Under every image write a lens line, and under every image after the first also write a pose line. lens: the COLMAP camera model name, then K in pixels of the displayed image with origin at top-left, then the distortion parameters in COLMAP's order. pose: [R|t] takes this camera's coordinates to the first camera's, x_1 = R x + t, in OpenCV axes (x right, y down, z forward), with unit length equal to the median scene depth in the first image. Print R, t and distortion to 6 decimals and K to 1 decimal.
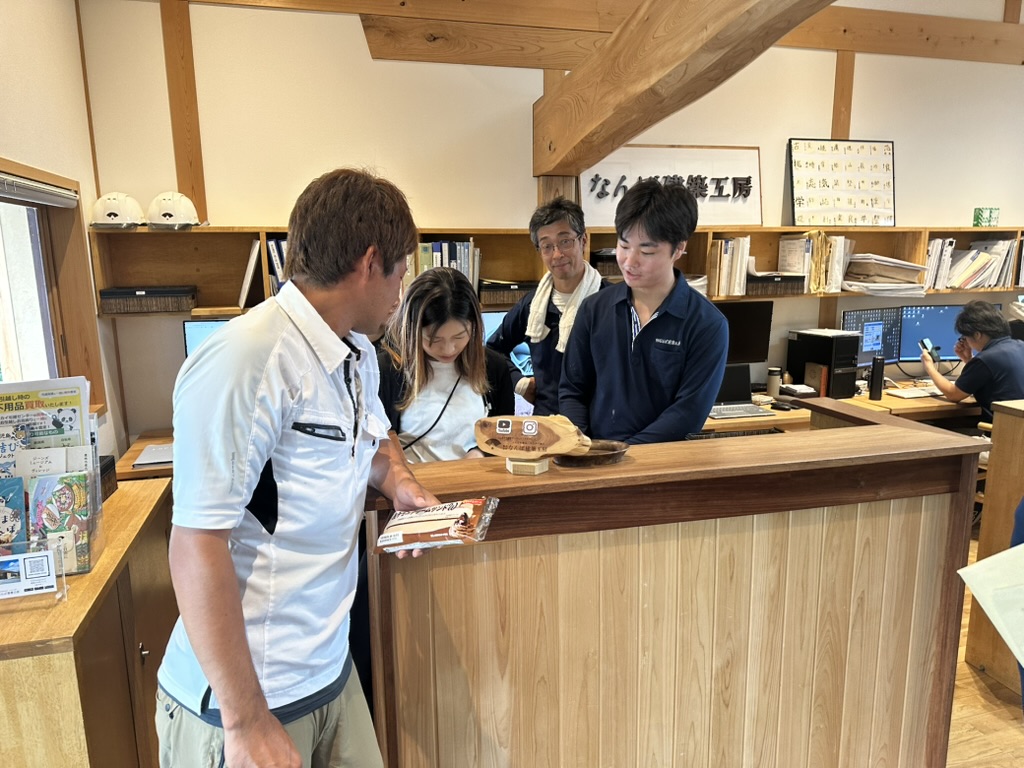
lens RADIAL K [[726.9, 0, 486.0], [0, 726.9, 387.0], [0, 0, 1]] dist [0.010843, -0.045897]
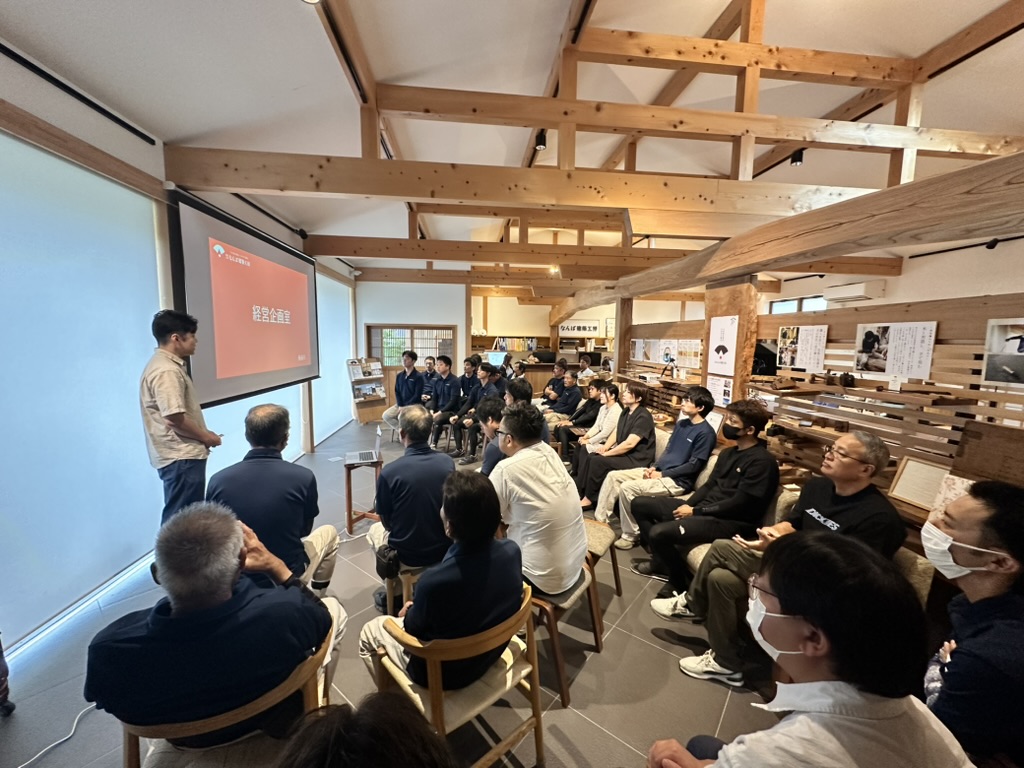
lens RADIAL K [[406.7, 0, 510.6], [0, 406.7, 383.3], [0, 0, 1]] dist [0.000176, 0.000006]
pose [[0.990070, 0.038339, -0.135247, 0.185724], [-0.049123, 0.995795, -0.077320, 0.303707], [0.131714, 0.083196, 0.987790, -1.620826]]
